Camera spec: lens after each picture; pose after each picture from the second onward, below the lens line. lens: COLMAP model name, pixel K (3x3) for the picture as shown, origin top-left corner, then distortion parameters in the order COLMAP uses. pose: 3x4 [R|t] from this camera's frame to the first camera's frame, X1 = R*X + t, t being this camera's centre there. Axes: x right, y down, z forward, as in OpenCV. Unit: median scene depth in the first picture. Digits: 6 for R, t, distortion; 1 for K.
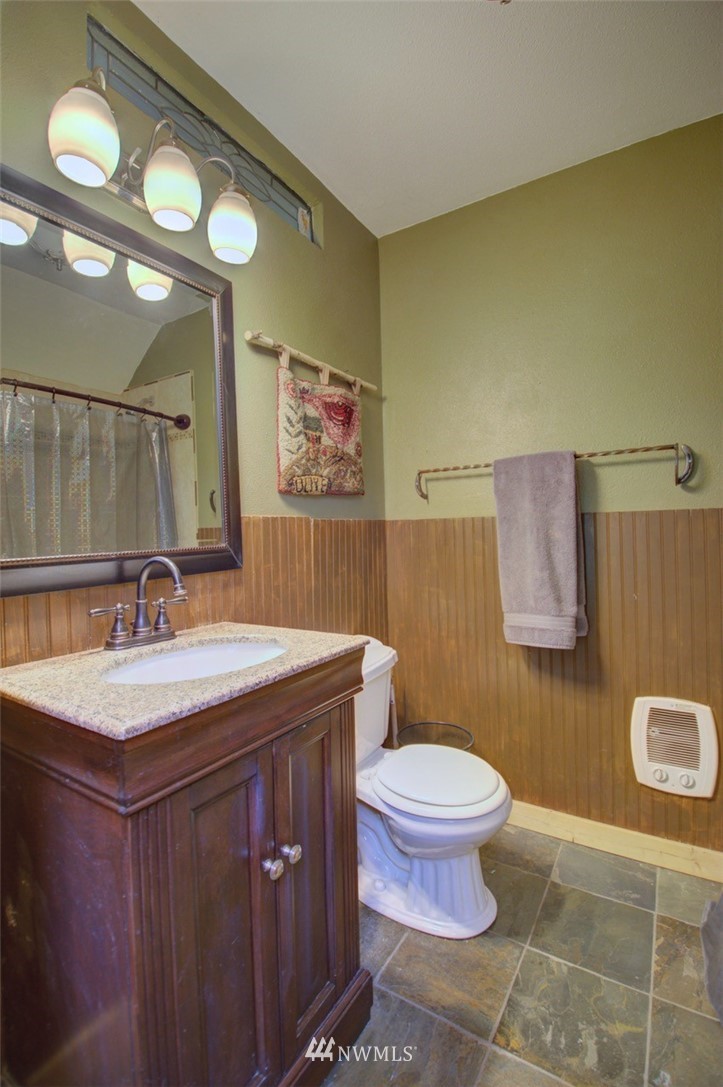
lens RADIAL K [[498.0, 0, 357.2], [0, 498.0, 532.7], [0, 0, 1]] dist [-0.005792, -0.000687]
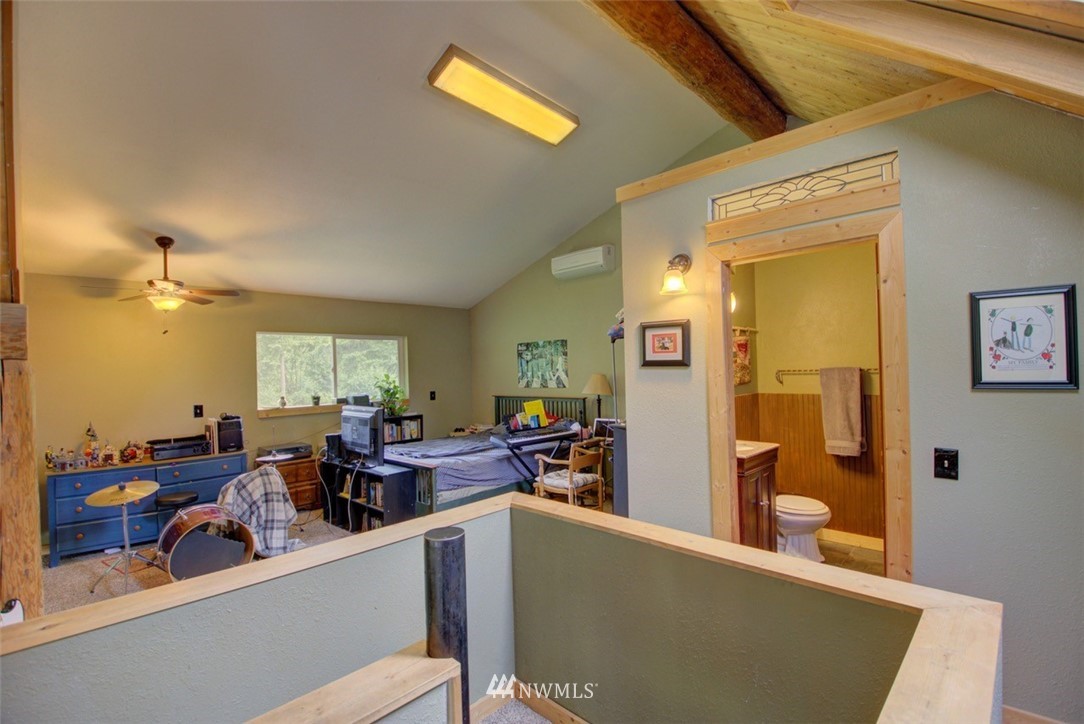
lens RADIAL K [[496.7, 0, 547.4], [0, 496.7, 370.3], [0, 0, 1]] dist [-0.005792, -0.000687]
pose [[0.982346, -0.002322, -0.187057, -0.495153], [0.002988, 0.999990, 0.003279, -0.154602], [0.187047, -0.003780, 0.982344, -1.362228]]
